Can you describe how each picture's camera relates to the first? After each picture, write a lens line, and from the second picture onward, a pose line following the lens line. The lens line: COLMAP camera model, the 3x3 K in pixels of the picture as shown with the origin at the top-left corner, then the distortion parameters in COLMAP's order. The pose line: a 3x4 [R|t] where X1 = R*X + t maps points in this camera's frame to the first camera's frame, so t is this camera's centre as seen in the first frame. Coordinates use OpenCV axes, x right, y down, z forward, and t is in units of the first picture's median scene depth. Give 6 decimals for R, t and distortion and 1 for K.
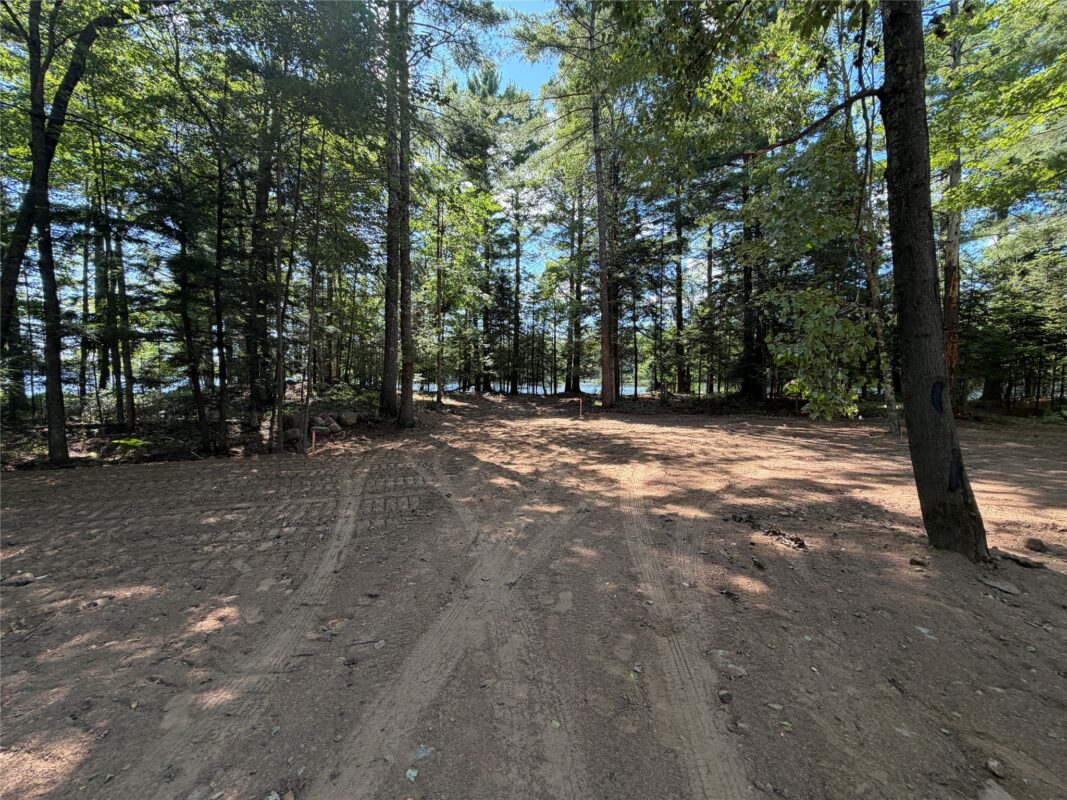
lens RADIAL K [[426.8, 0, 534.0], [0, 426.8, 399.7], [0, 0, 1]] dist [0.002933, -0.000381]
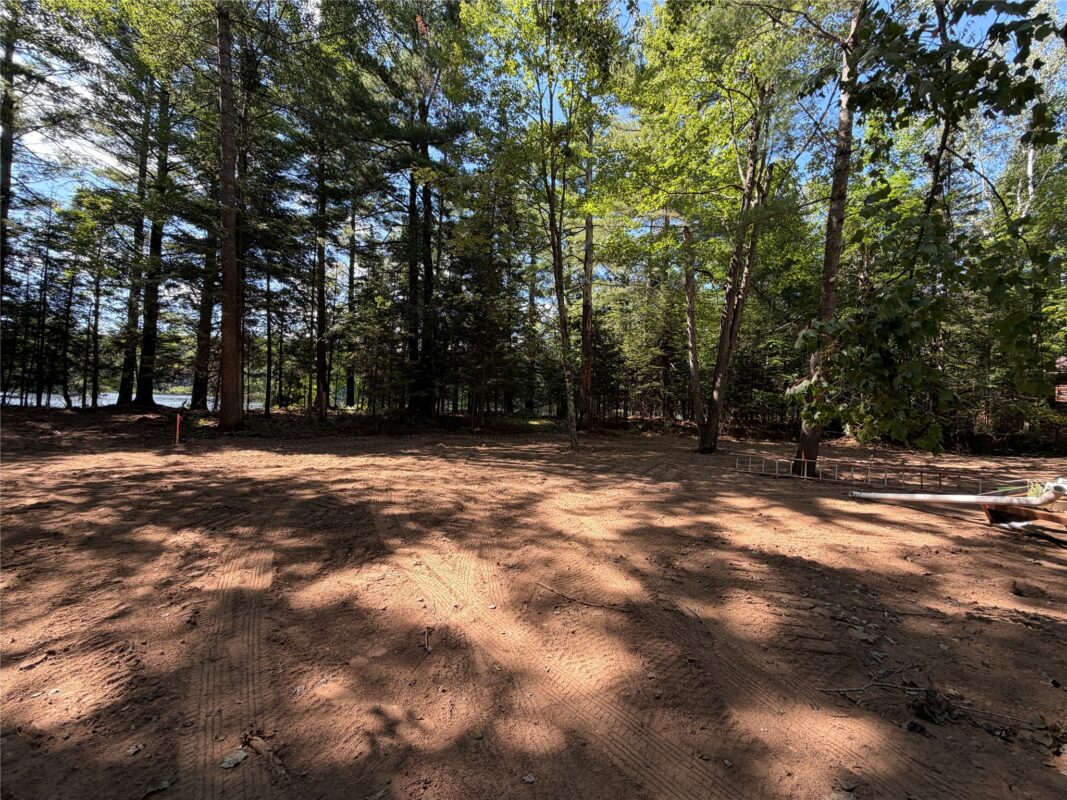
lens RADIAL K [[426.8, 0, 530.1], [0, 426.8, 398.7], [0, 0, 1]] dist [0.002933, -0.000381]
pose [[0.648768, 0.033581, 0.760245, -0.012181], [0.001054, 0.998985, -0.045026, 0.001348], [-0.760985, 0.030013, 0.648074, 0.179185]]
